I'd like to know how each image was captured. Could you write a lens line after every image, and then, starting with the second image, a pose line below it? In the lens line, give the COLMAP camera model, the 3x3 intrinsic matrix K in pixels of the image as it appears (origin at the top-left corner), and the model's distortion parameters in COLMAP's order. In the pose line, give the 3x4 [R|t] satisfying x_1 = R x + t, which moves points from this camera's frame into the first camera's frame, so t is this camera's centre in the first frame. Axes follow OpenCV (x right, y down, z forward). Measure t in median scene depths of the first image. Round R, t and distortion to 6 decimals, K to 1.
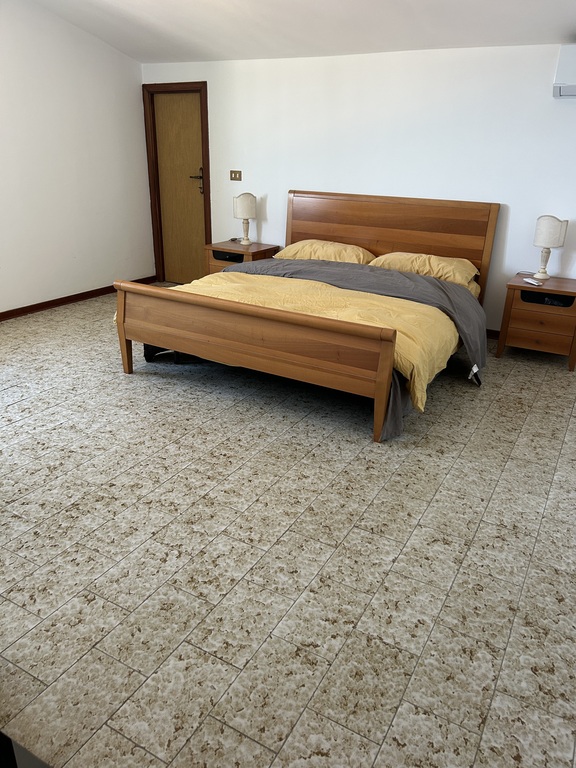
lens RADIAL K [[579.3, 0, 286.7], [0, 579.3, 383.9], [0, 0, 1]] dist [0.026888, -0.017583]
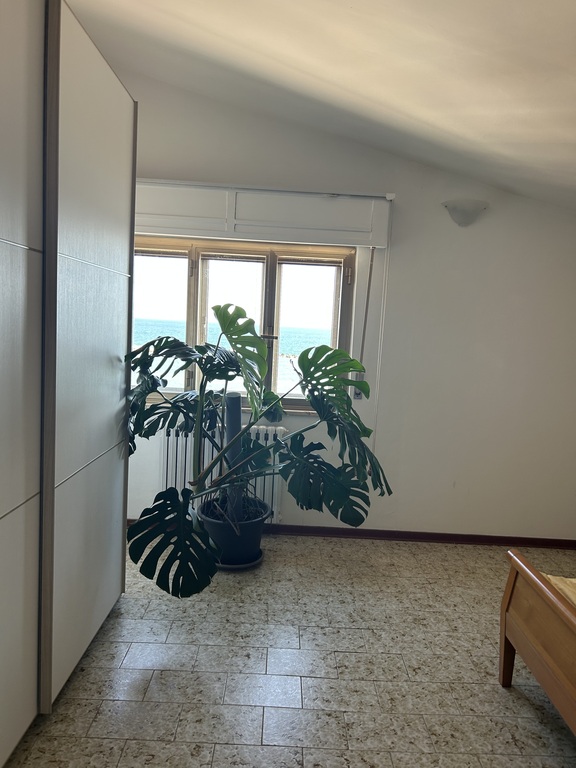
lens RADIAL K [[579.3, 0, 292.7], [0, 579.3, 384.9], [0, 0, 1]] dist [0.026888, -0.017583]
pose [[0.510443, 0.100363, -0.854035, 0.152794], [-0.369622, 0.922343, -0.112527, -0.176027], [0.776420, 0.373109, 0.507900, 0.326280]]
